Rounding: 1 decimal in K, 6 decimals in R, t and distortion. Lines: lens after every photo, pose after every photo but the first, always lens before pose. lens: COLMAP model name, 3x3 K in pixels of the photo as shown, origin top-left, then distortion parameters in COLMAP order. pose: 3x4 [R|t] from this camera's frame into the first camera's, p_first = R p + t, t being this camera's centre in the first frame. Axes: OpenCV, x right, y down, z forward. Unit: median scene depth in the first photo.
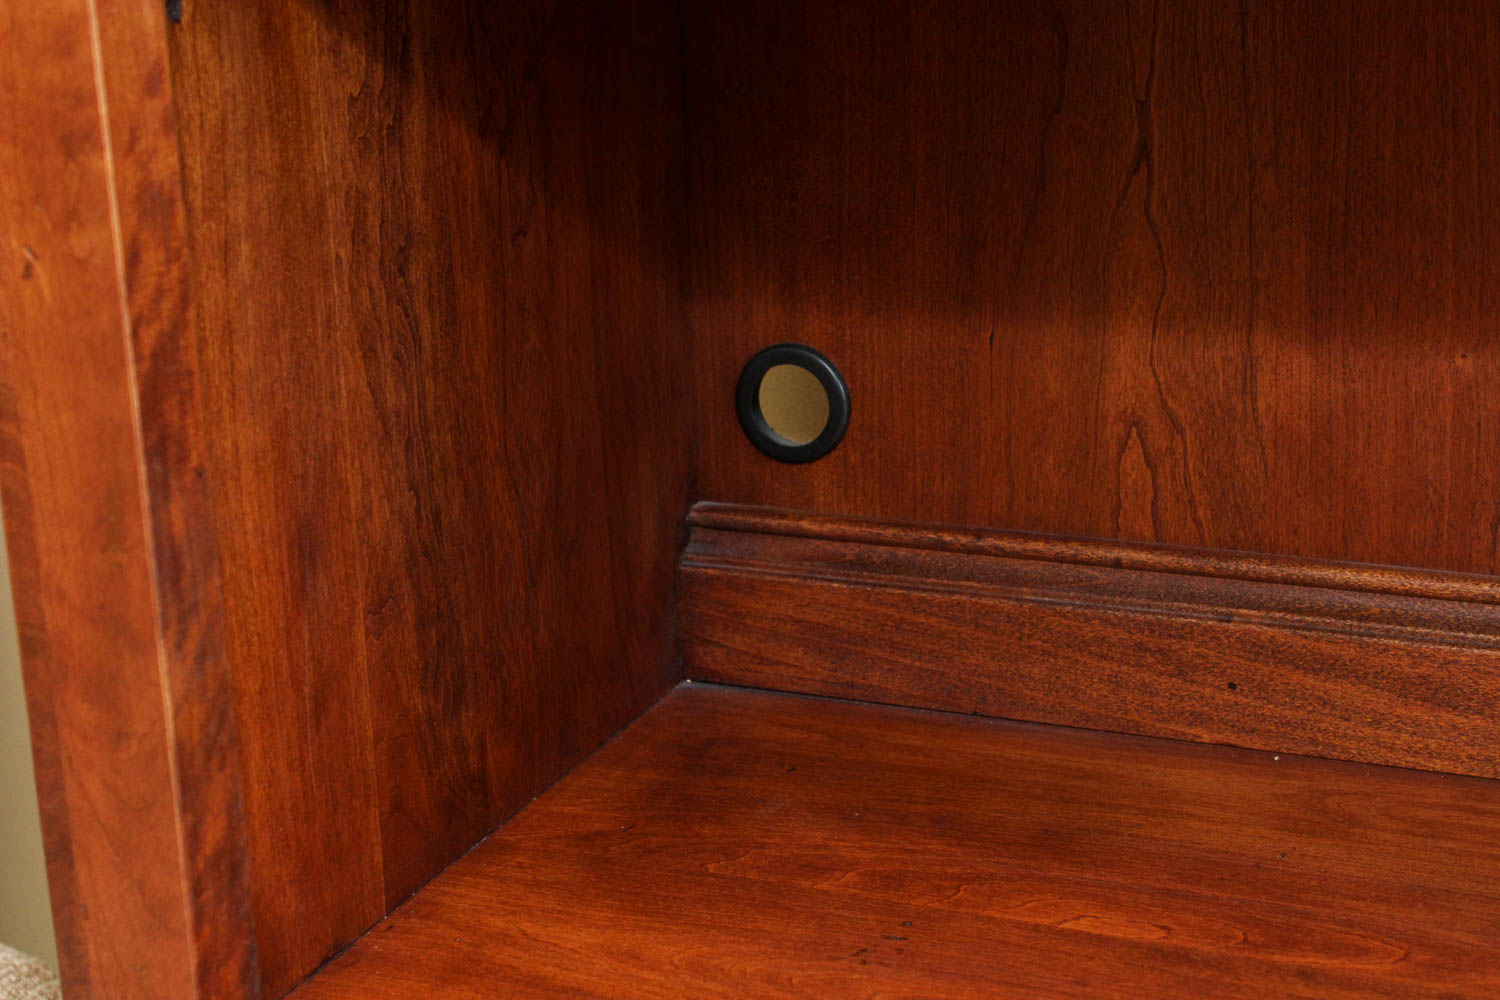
lens RADIAL K [[2499.9, 0, 754.2], [0, 2499.9, 498.4], [0, 0, 1]] dist [0.003094, 0.000000]
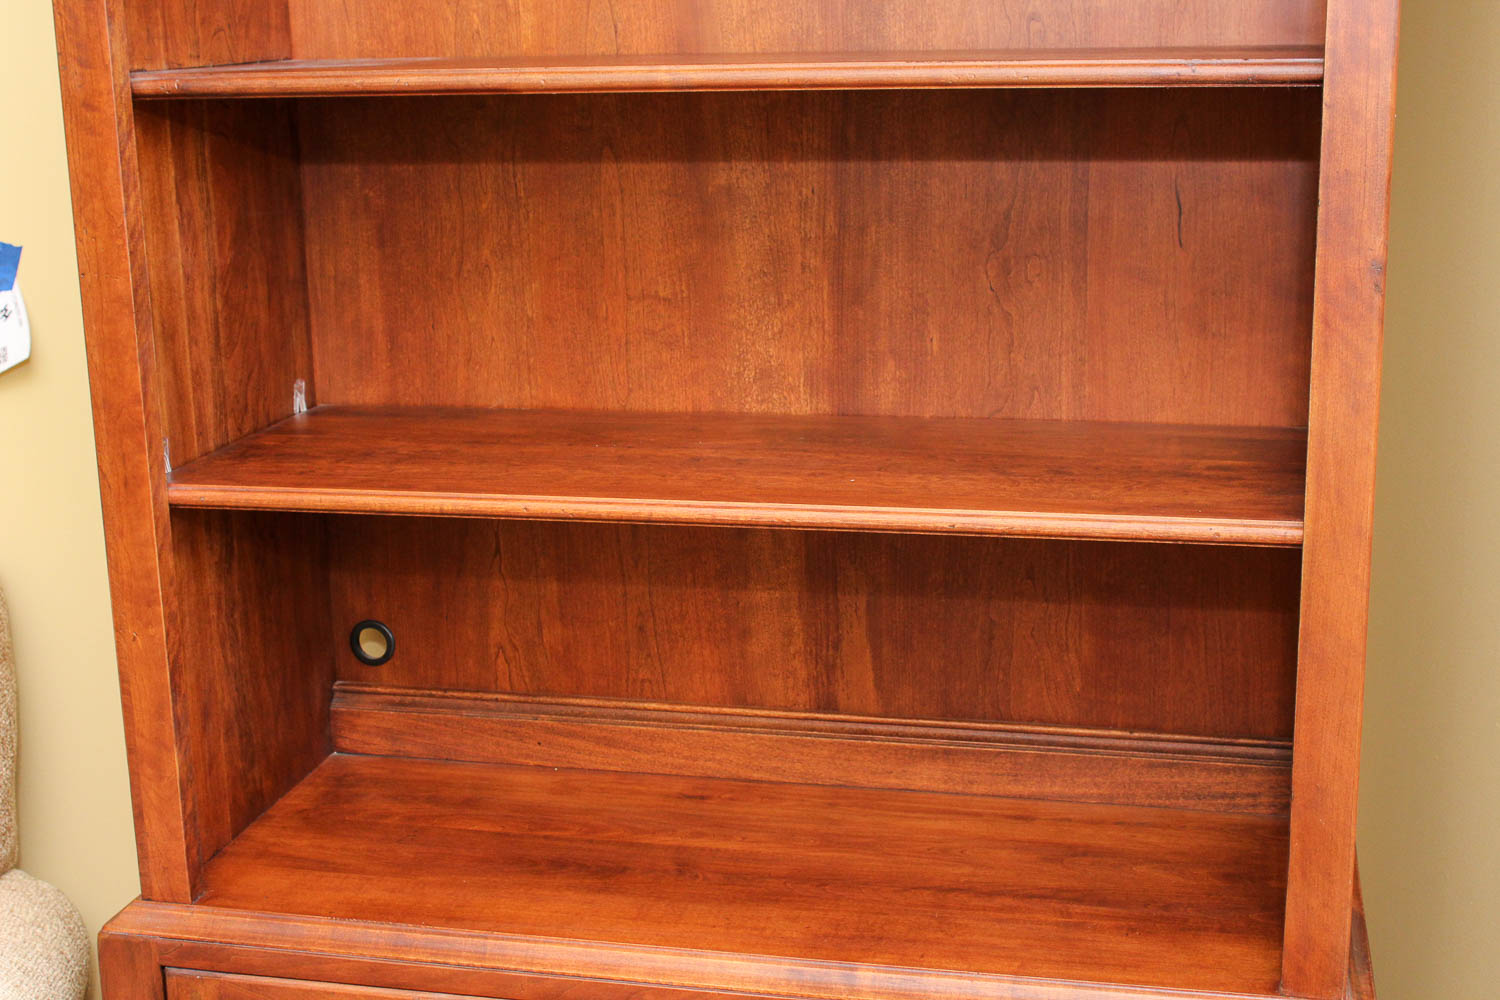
lens RADIAL K [[2128.9, 0, 744.6], [0, 2128.9, 492.3], [0, 0, 1]] dist [-0.029290, 0.000000]
pose [[0.984155, -0.033703, 0.174075, 0.019293], [0.041721, 0.998220, -0.042607, -0.098180], [-0.172329, 0.049195, 0.983810, -1.454092]]
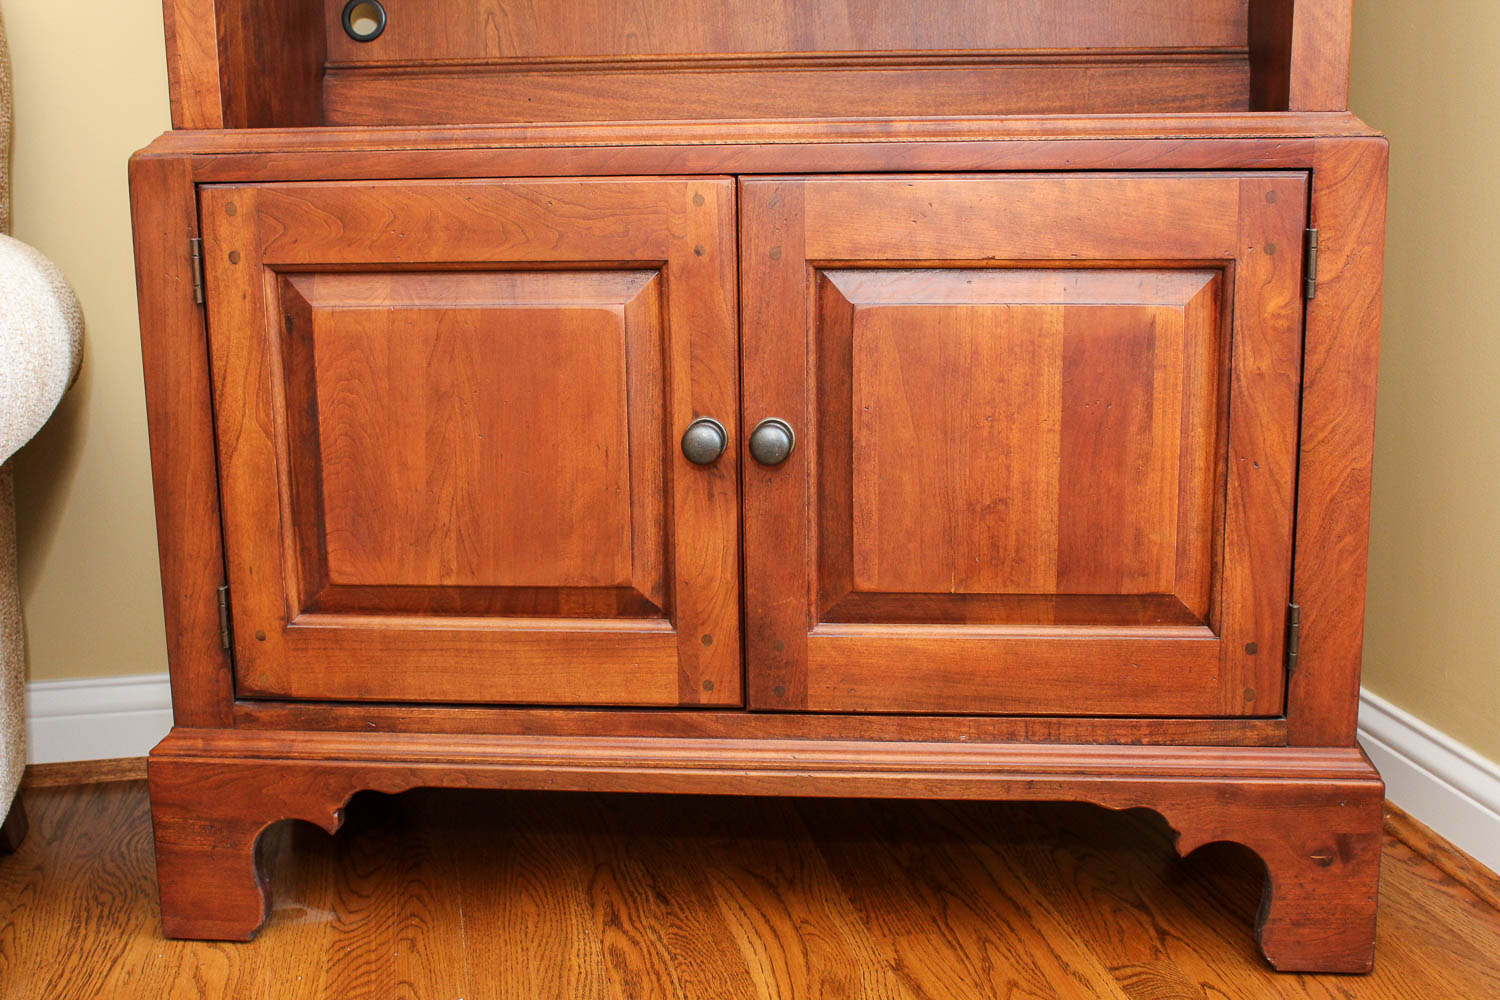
lens RADIAL K [[1851.8, 0, 749.7], [0, 1851.8, 505.3], [0, 0, 1]] dist [-0.055784, 0.000000]
pose [[0.952593, -0.045912, 0.300764, -0.247485], [0.072188, 0.994427, -0.076834, 0.787048], [-0.295560, 0.094903, 0.950598, -1.139537]]
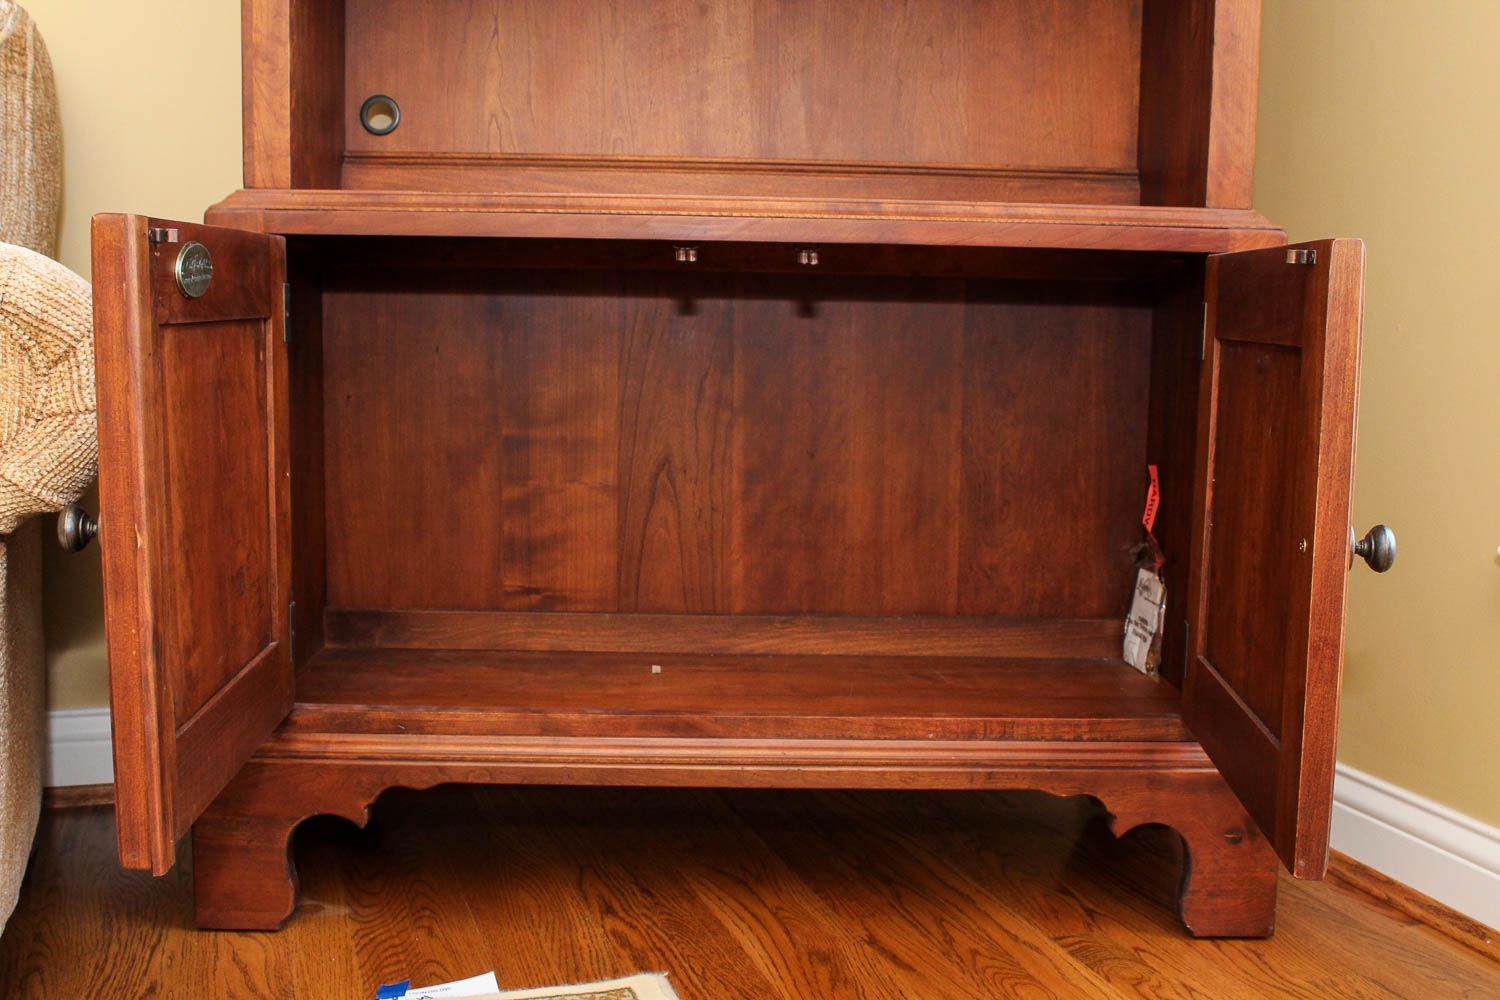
lens RADIAL K [[1665.6, 0, 751.9], [0, 1665.6, 500.7], [0, 0, 1]] dist [-0.077690, 0.000000]
pose [[0.906132, -0.004366, 0.422973, -0.507312], [0.074361, 0.986018, -0.149127, 0.900038], [-0.416408, 0.166582, 0.893787, -1.089408]]
